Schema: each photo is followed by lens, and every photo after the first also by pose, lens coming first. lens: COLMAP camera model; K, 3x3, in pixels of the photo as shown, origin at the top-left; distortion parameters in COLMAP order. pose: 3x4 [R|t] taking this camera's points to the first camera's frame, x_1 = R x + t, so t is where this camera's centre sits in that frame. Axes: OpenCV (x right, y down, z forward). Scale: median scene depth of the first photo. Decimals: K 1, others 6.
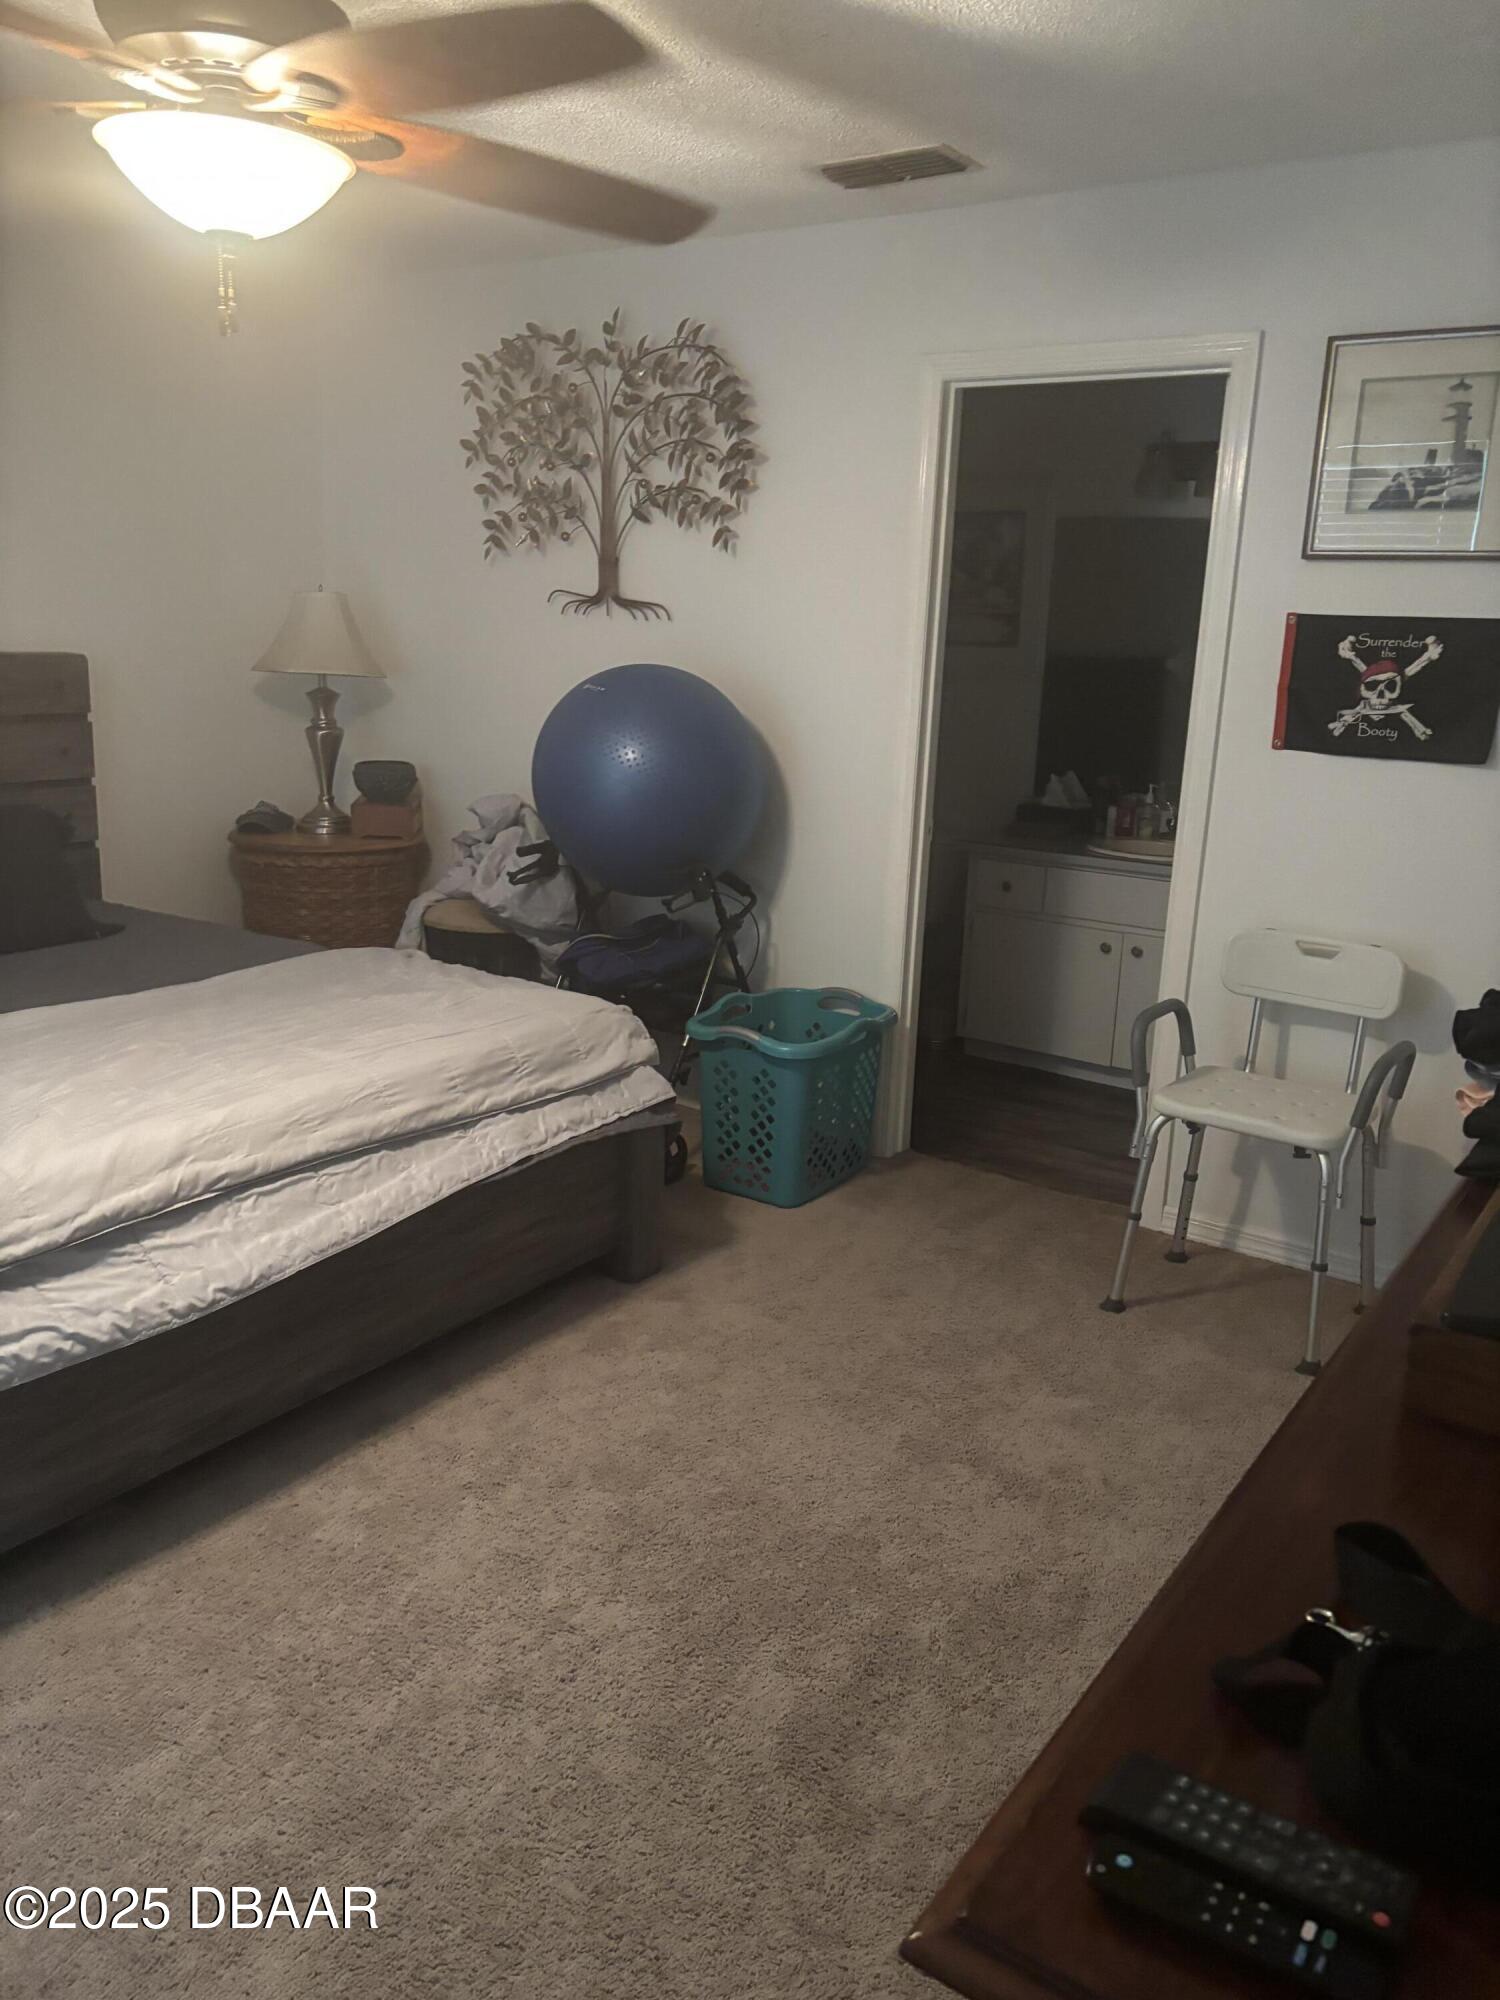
lens RADIAL K [[1530.3, 0, 762.1], [0, 1530.3, 991.5], [0, 0, 1]] dist [0.054721, -0.052661]
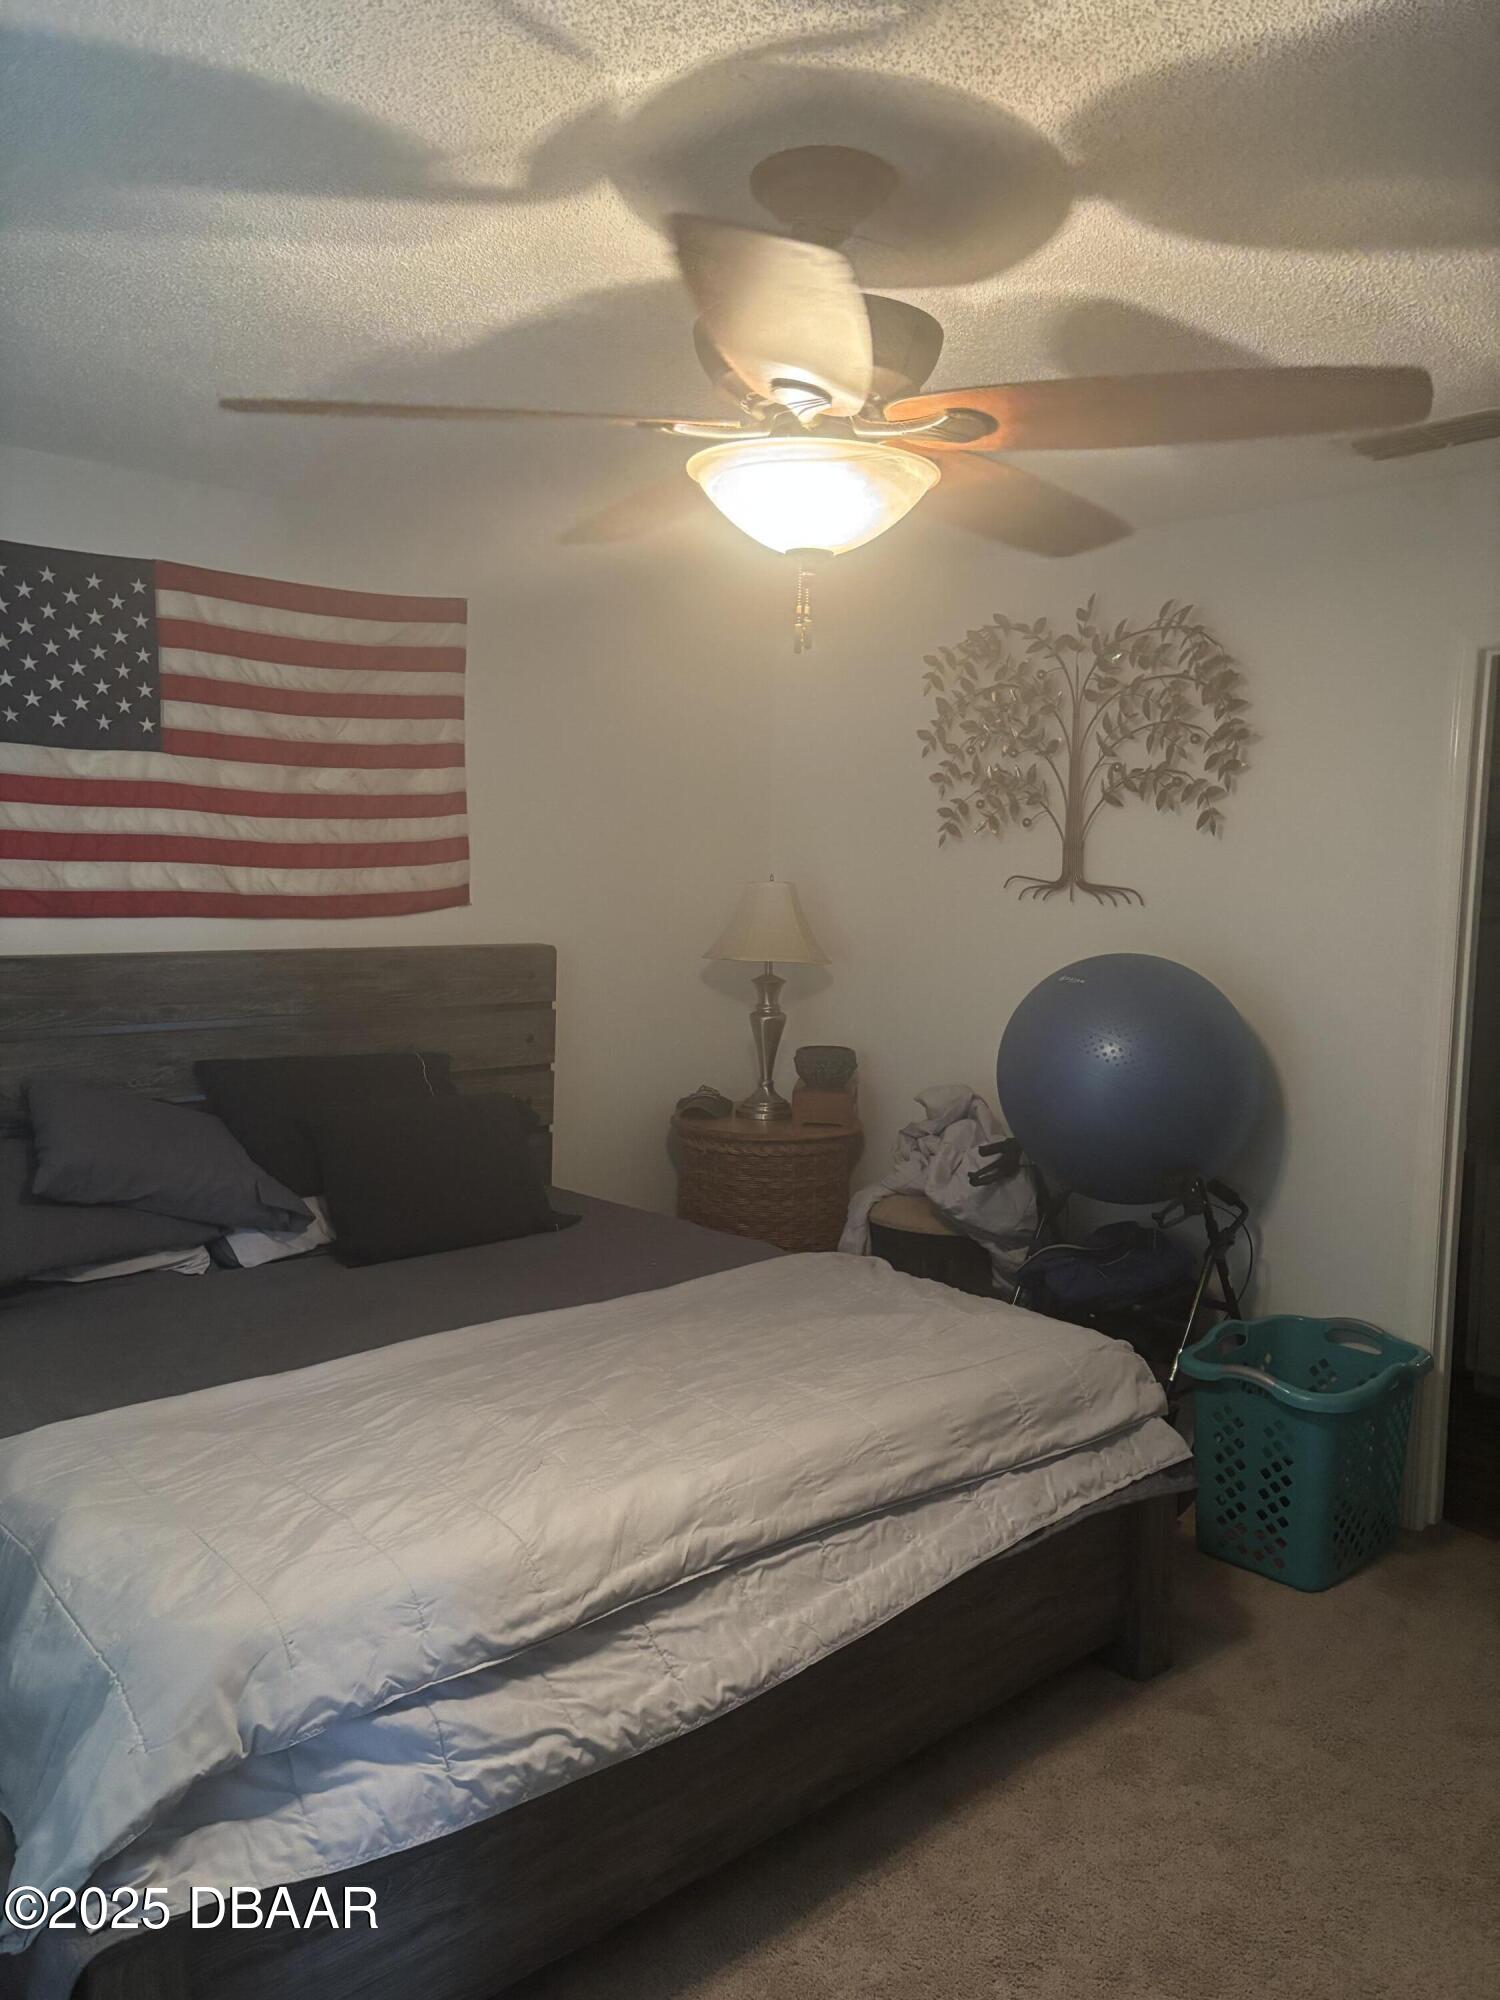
lens RADIAL K [[1530.3, 0, 753.1], [0, 1530.3, 1008.9], [0, 0, 1]] dist [0.054721, -0.052661]
pose [[0.973140, 0.006545, -0.230122, -0.082628], [-0.041685, 0.988082, -0.148177, -0.034192], [0.226410, 0.153789, 0.961815, 0.061300]]
